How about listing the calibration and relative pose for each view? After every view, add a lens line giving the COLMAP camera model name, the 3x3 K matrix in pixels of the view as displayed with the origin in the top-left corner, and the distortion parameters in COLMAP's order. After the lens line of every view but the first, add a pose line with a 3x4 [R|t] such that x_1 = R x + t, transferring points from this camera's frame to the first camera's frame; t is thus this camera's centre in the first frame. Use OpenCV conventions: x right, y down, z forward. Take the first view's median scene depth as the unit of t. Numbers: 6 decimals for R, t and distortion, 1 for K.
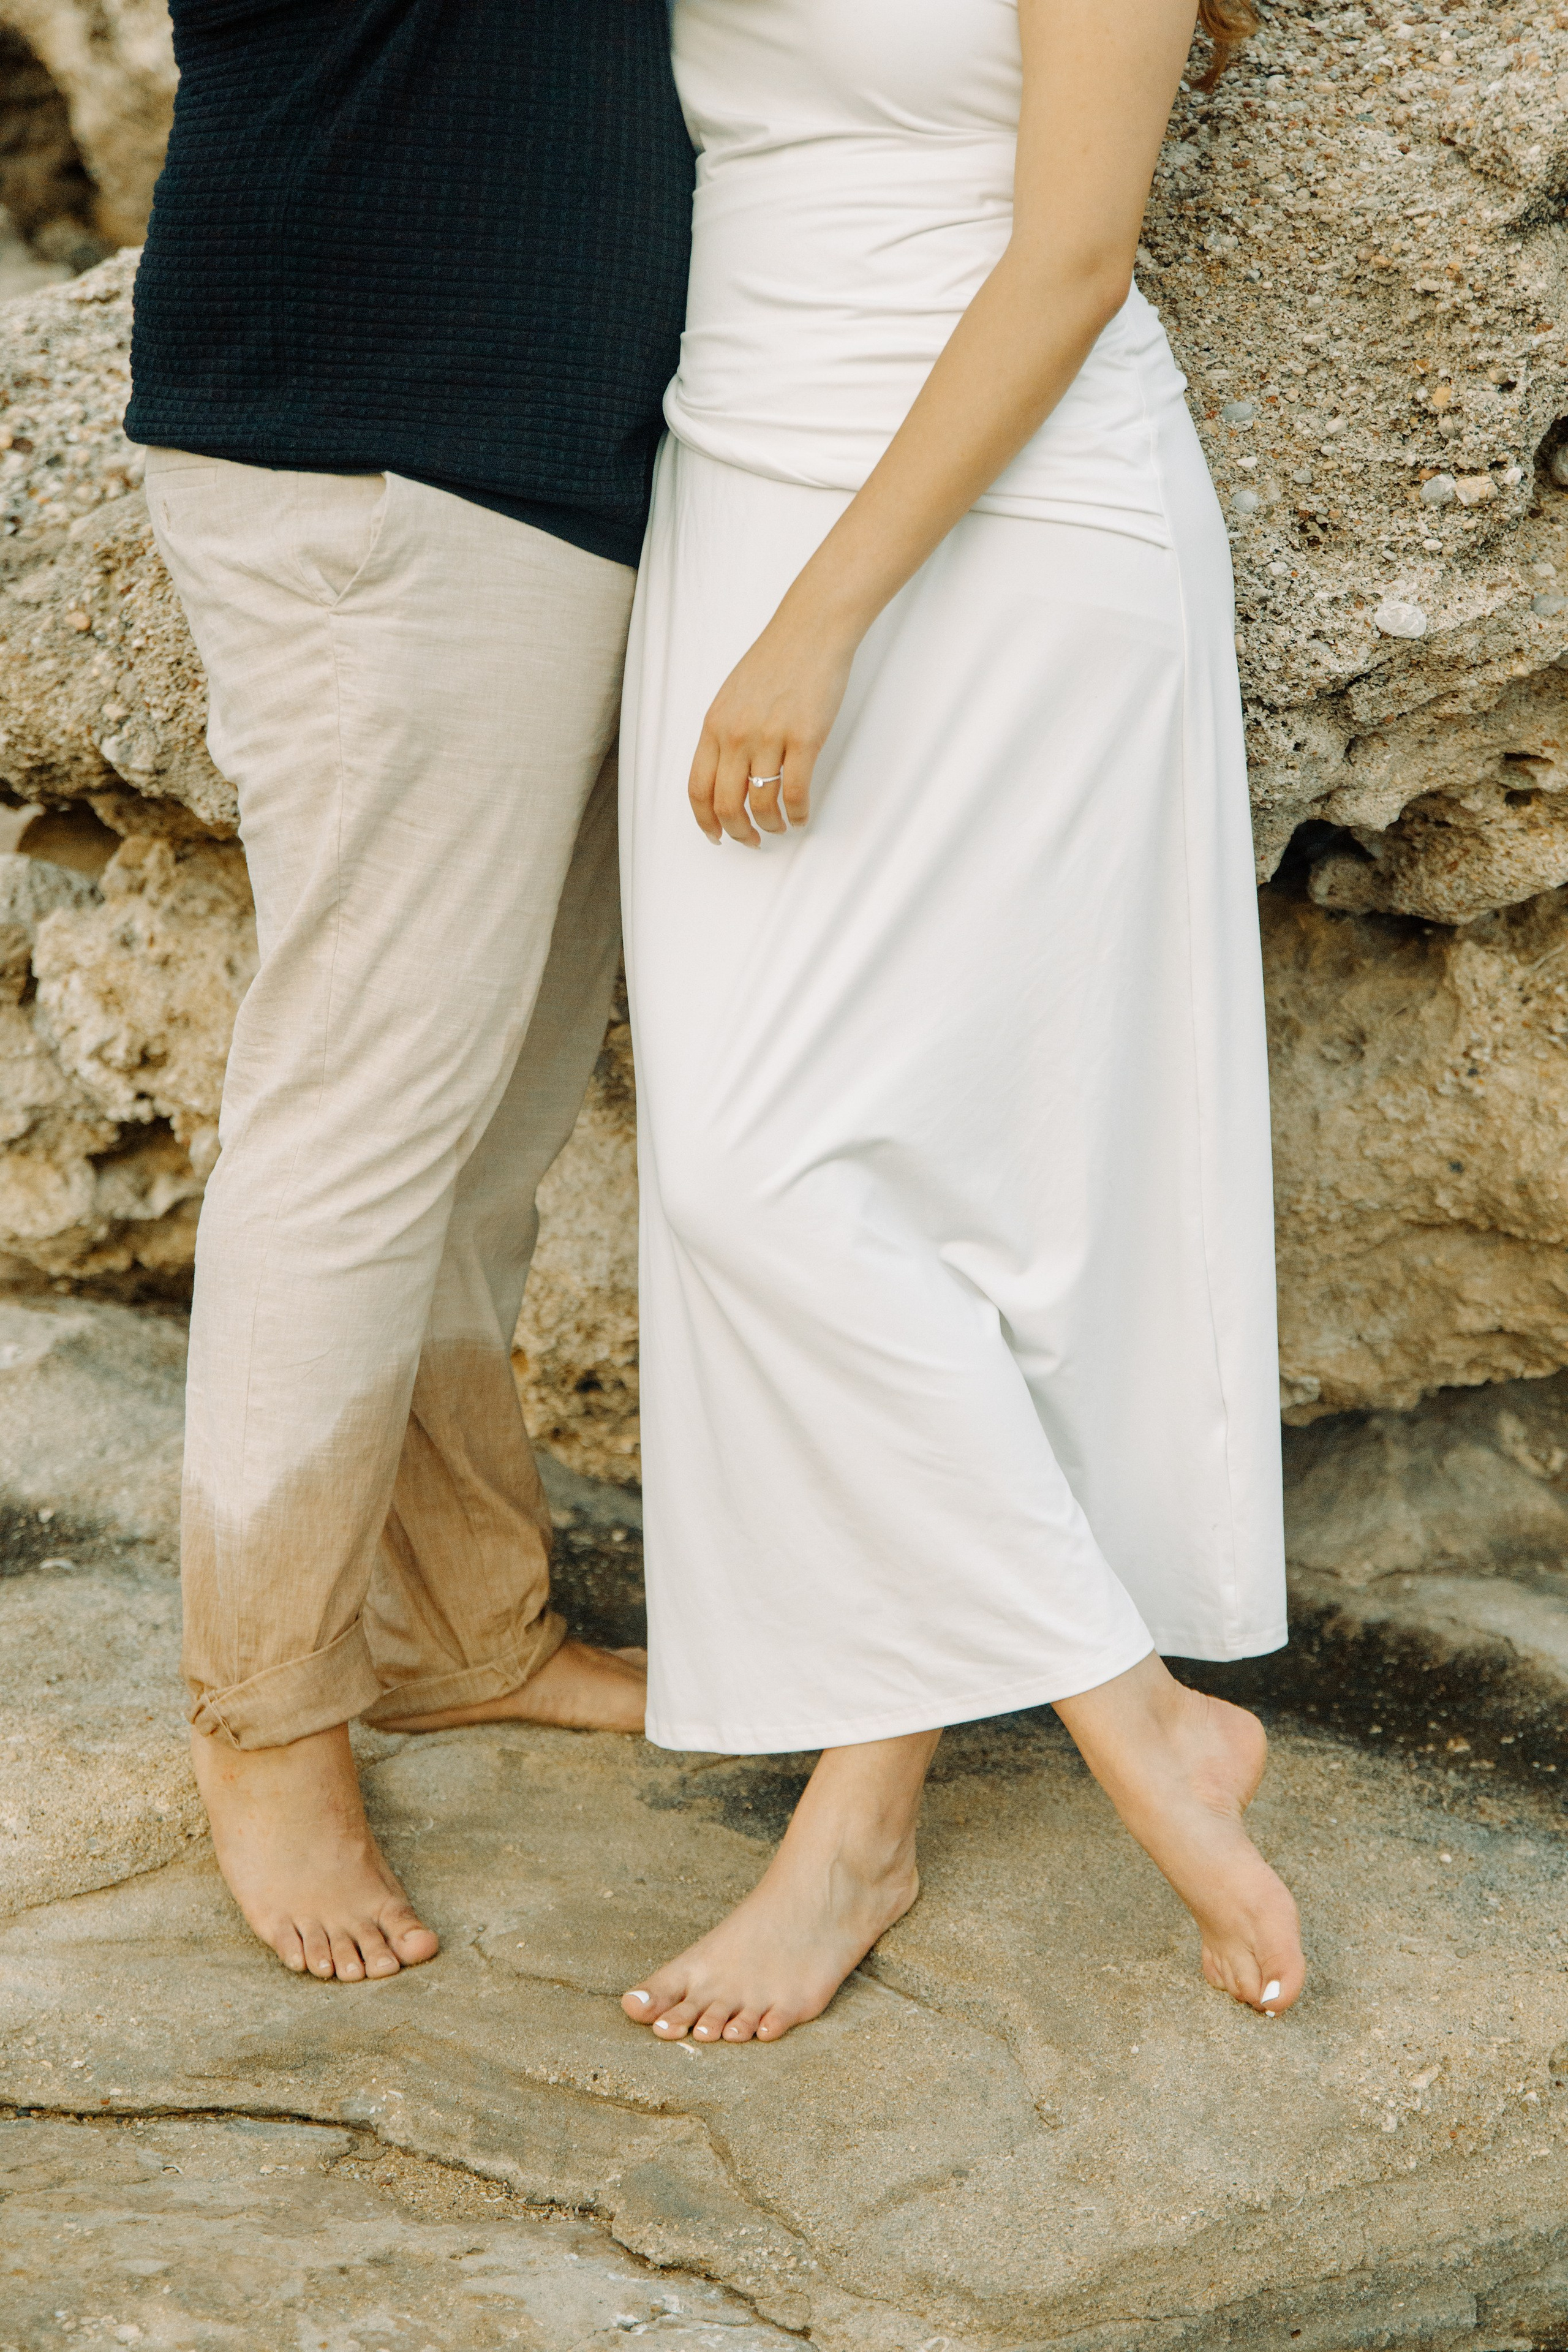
lens RADIAL K [[3922.4, 0, 776.7], [0, 3922.4, 1157.0], [0, 0, 1]] dist [0.028604, 0.000000]
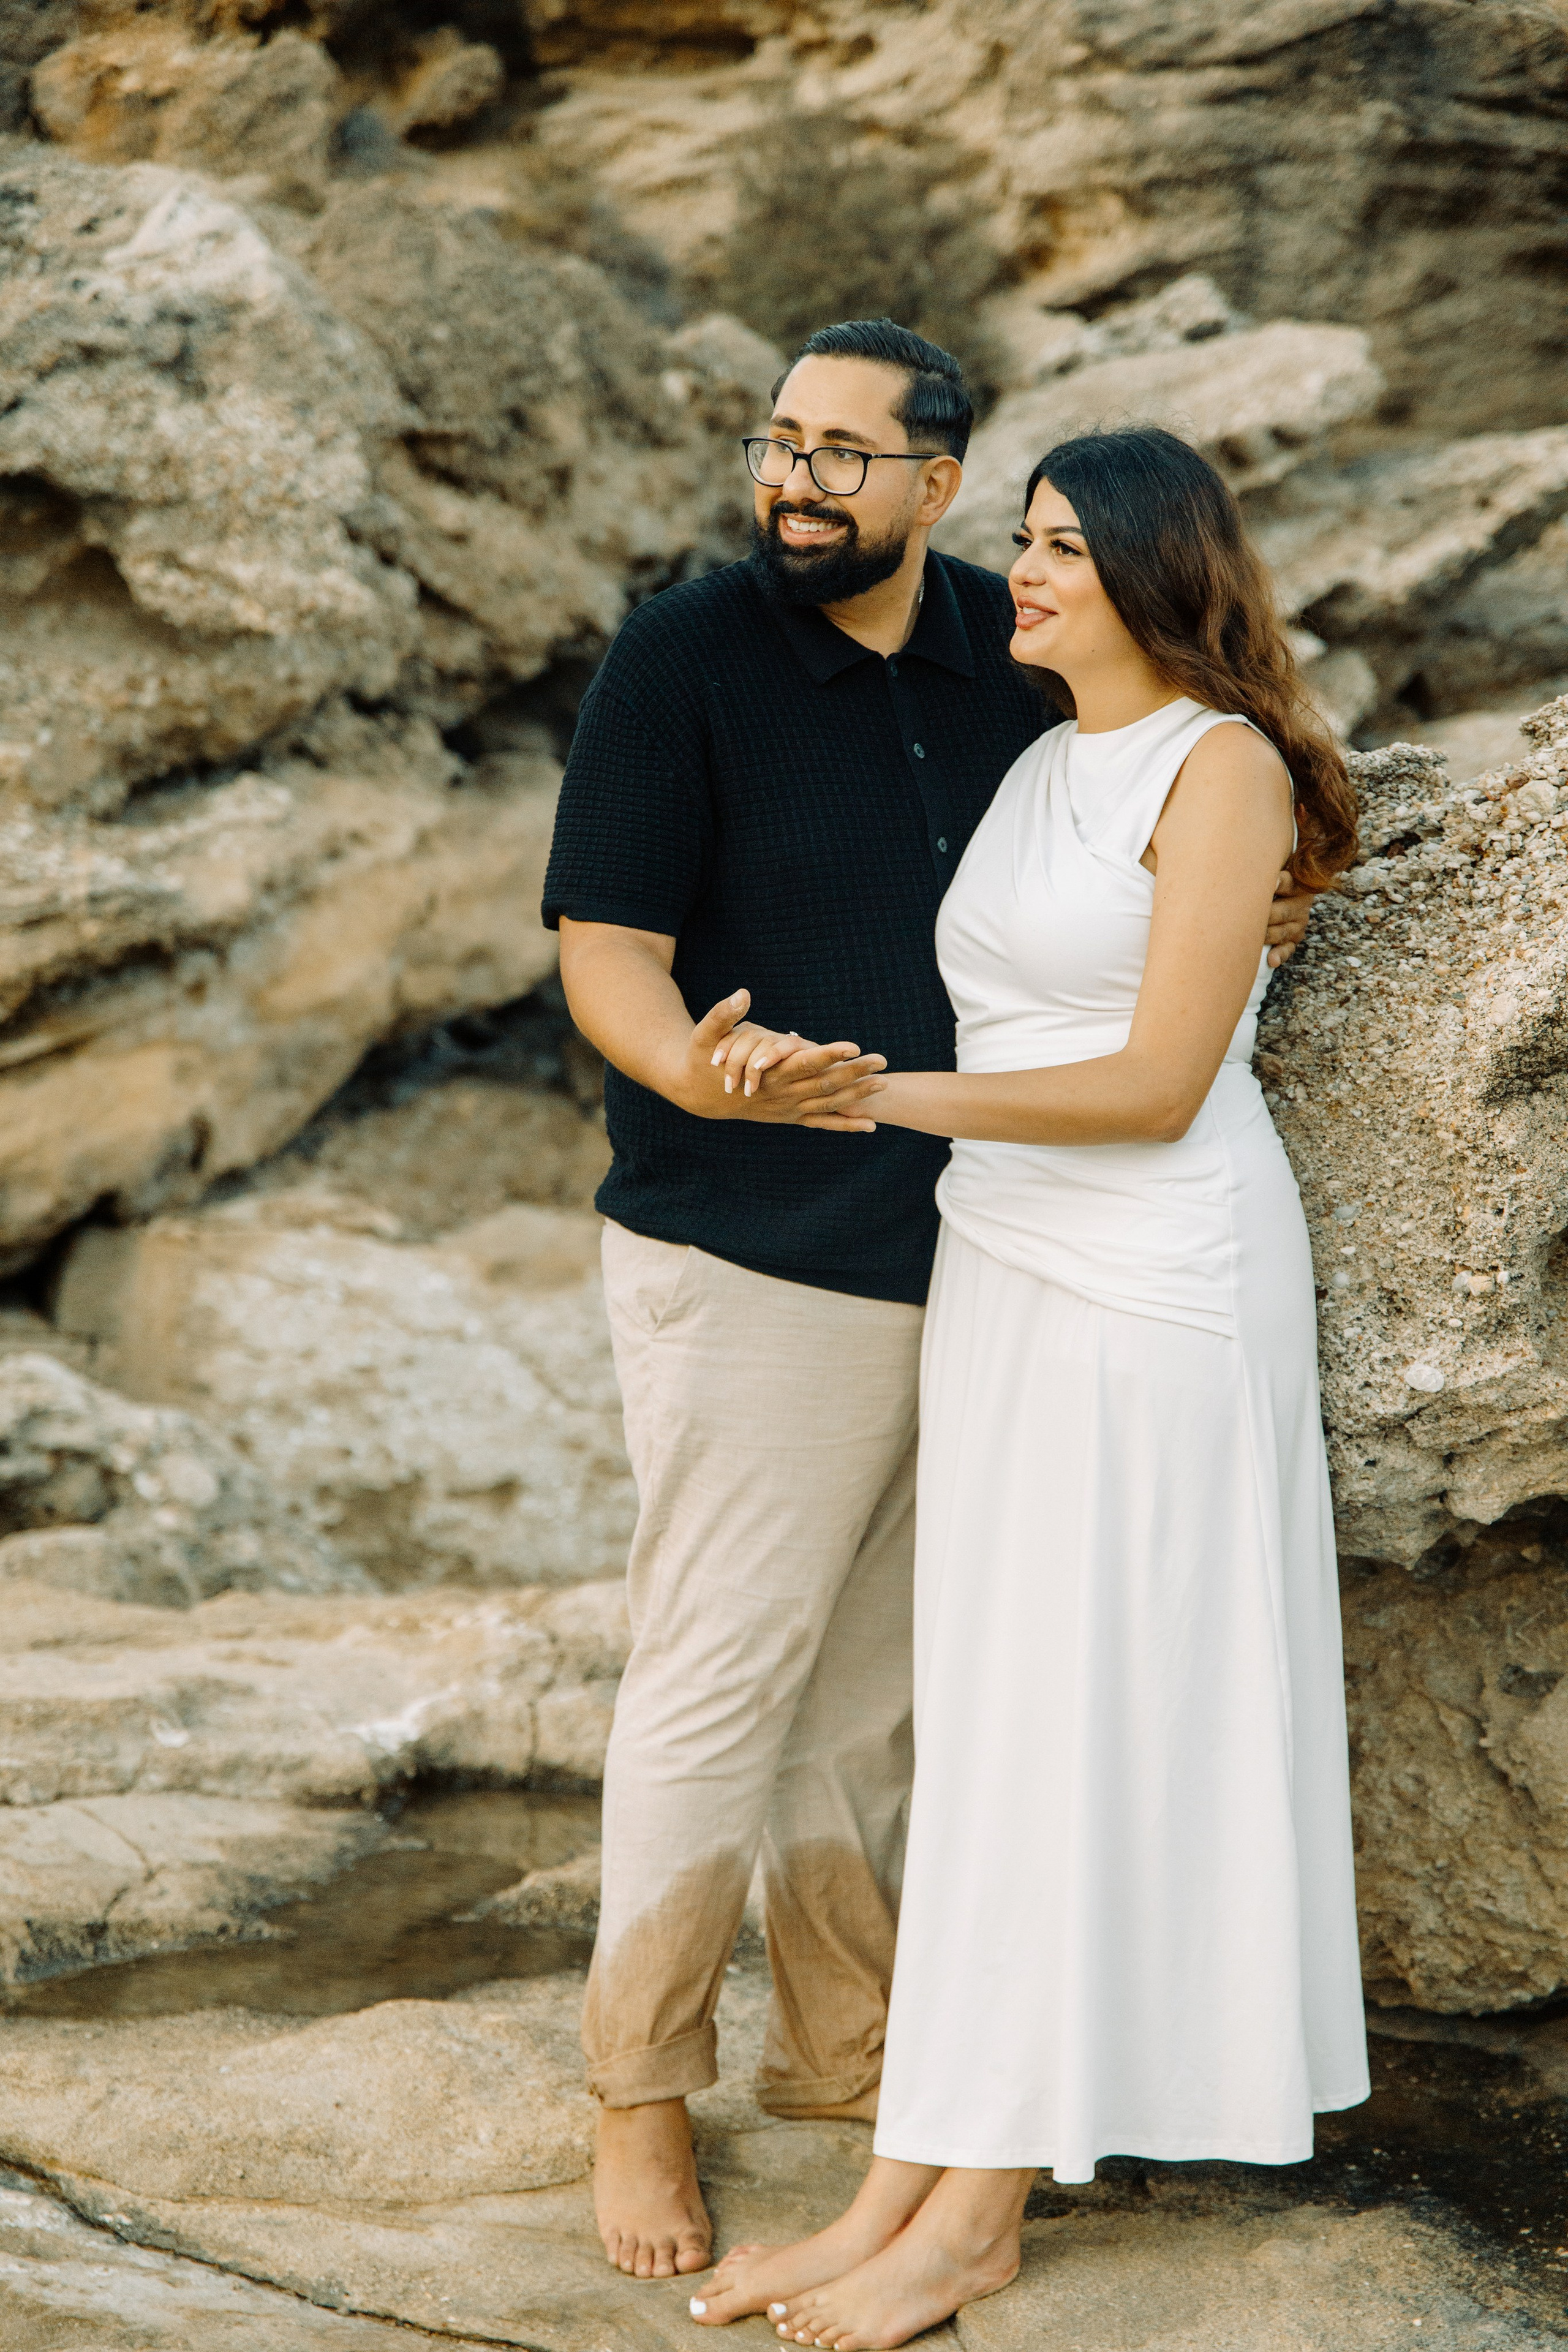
lens RADIAL K [[4361.8, 0, 785.4], [0, 4361.8, 1189.5], [0, 0, 1]] dist [-0.024249, 0.000000]
pose [[0.887988, 0.045570, -0.457603, 0.637043], [-0.081025, 0.995015, -0.058145, -0.096078], [0.452672, 0.088710, 0.887254, -0.416903]]
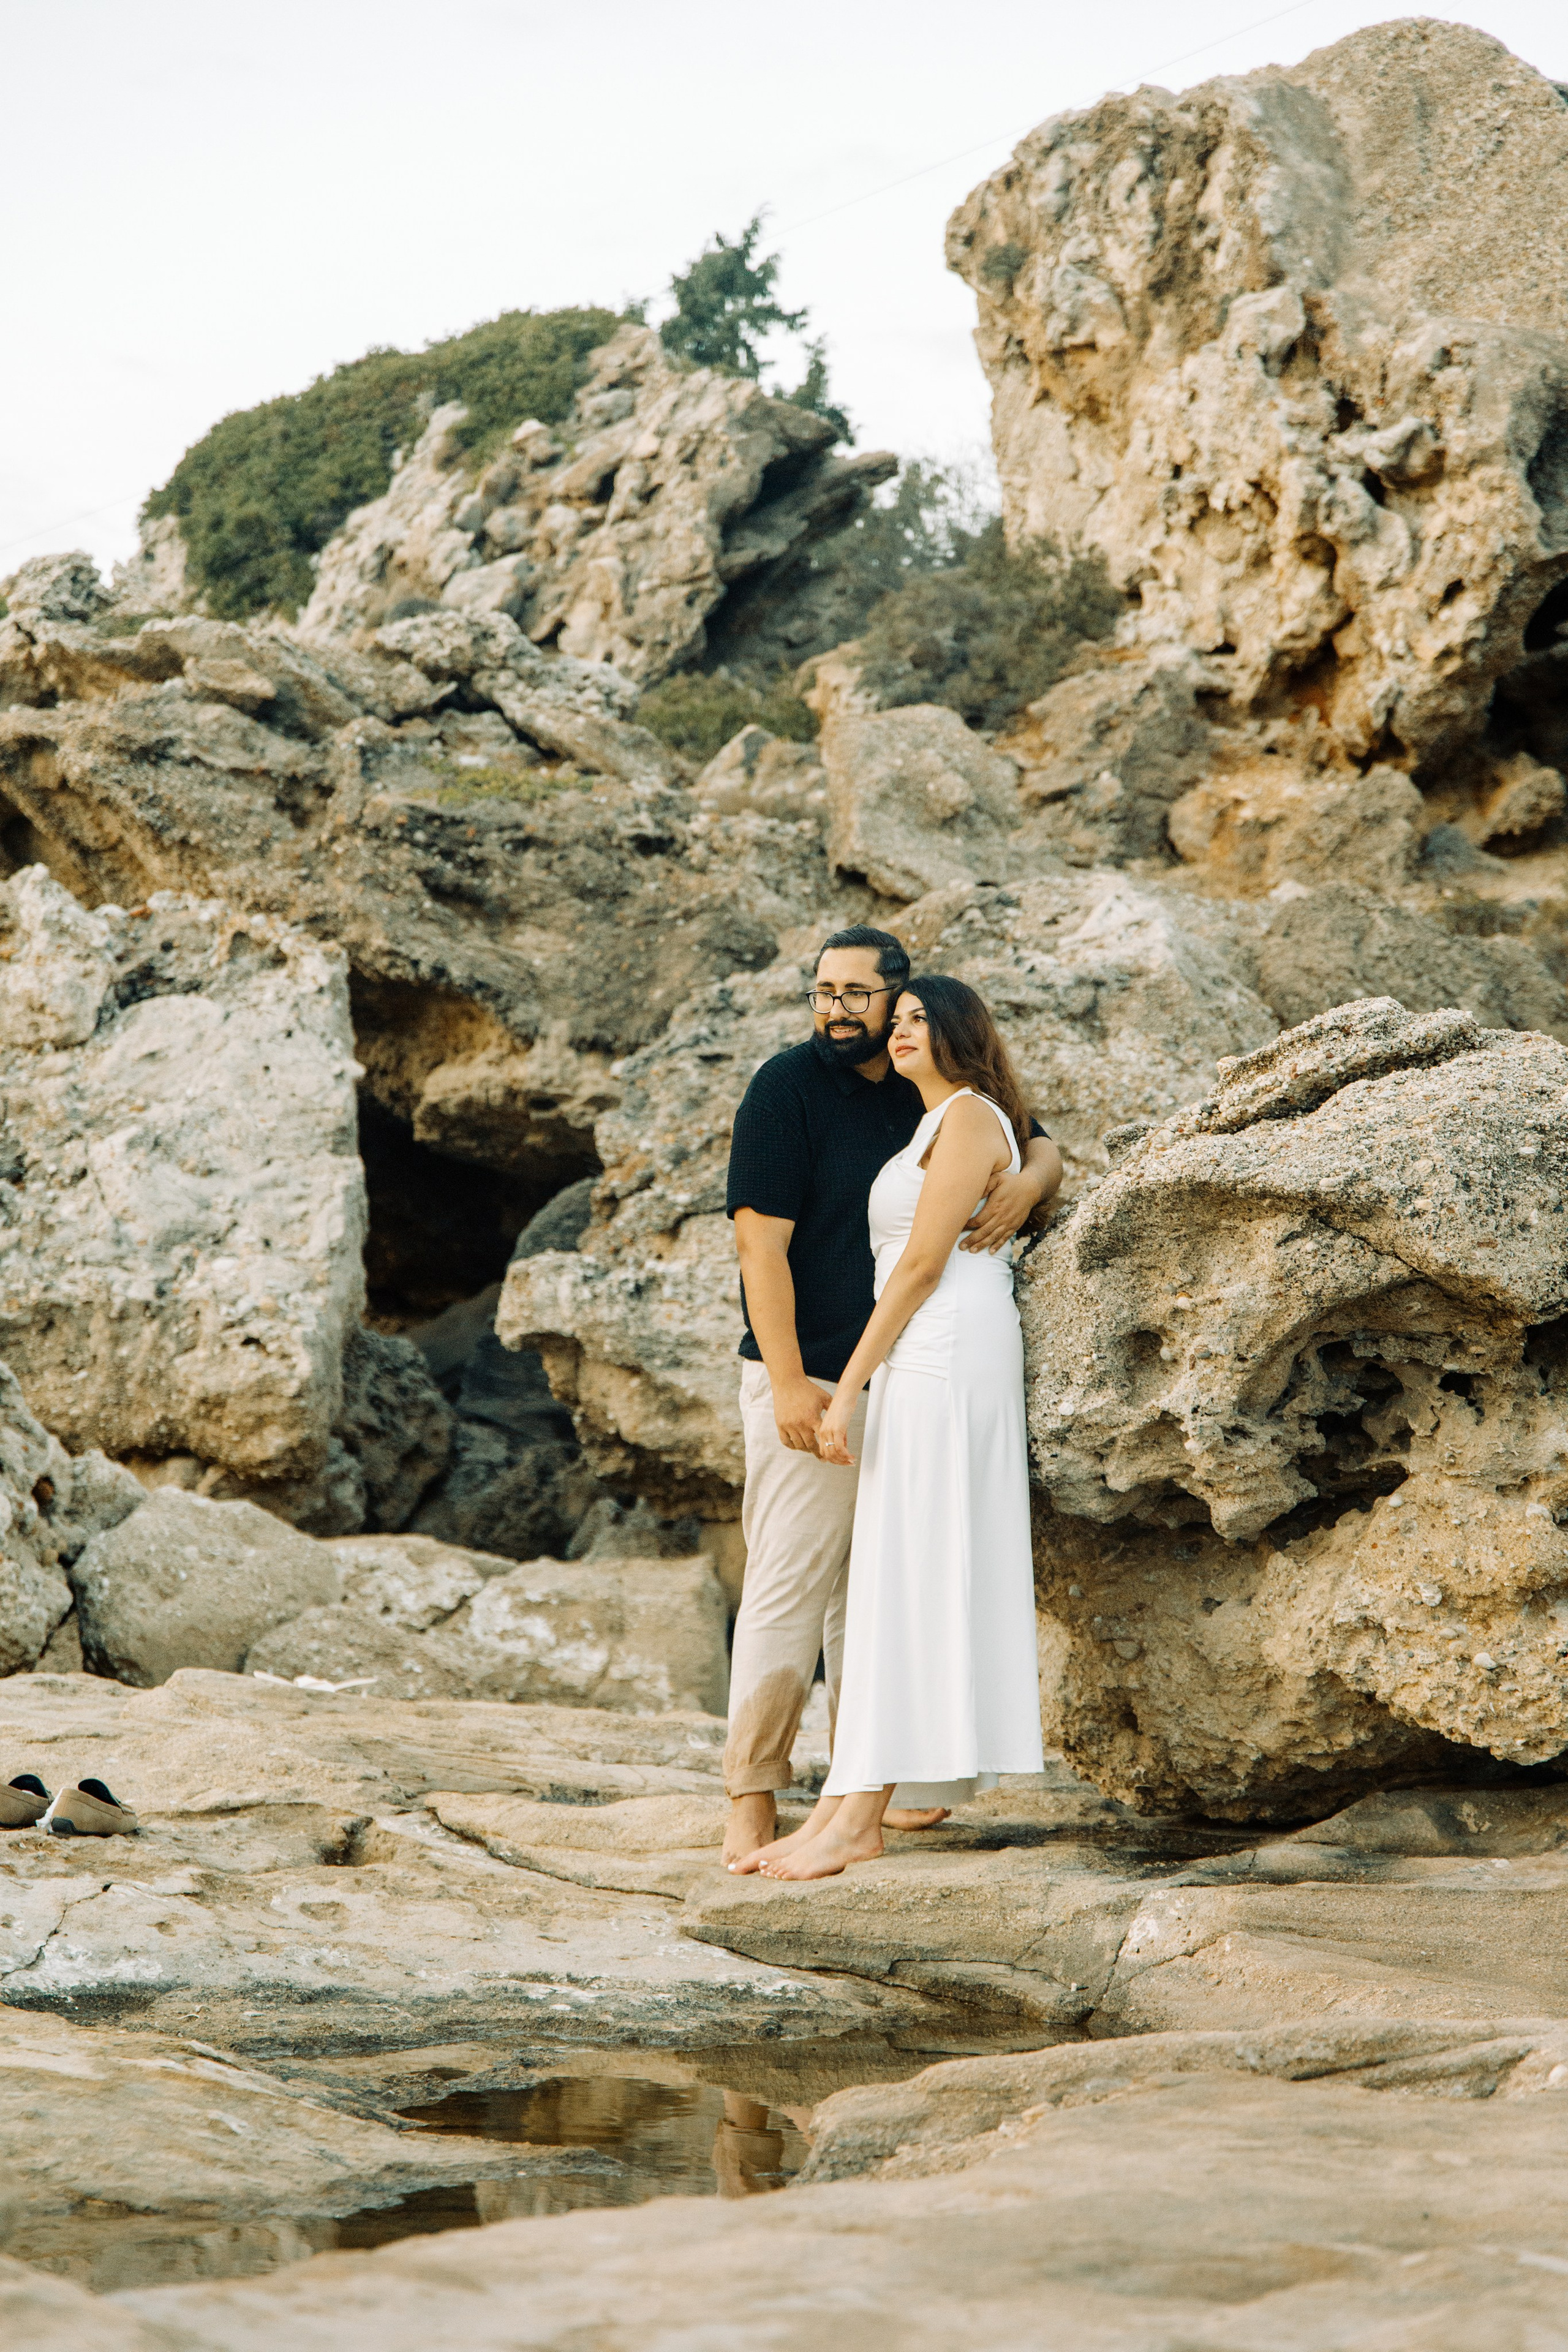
lens RADIAL K [[4361.8, 0, 780.6], [0, 4361.8, 1174.9], [0, 0, 1]] dist [-0.024249, 0.000000]
pose [[0.692734, -0.048747, -0.719543, 2.212733], [-0.125954, 0.974202, -0.187261, 0.299064], [0.710109, 0.220351, 0.668723, -1.214375]]
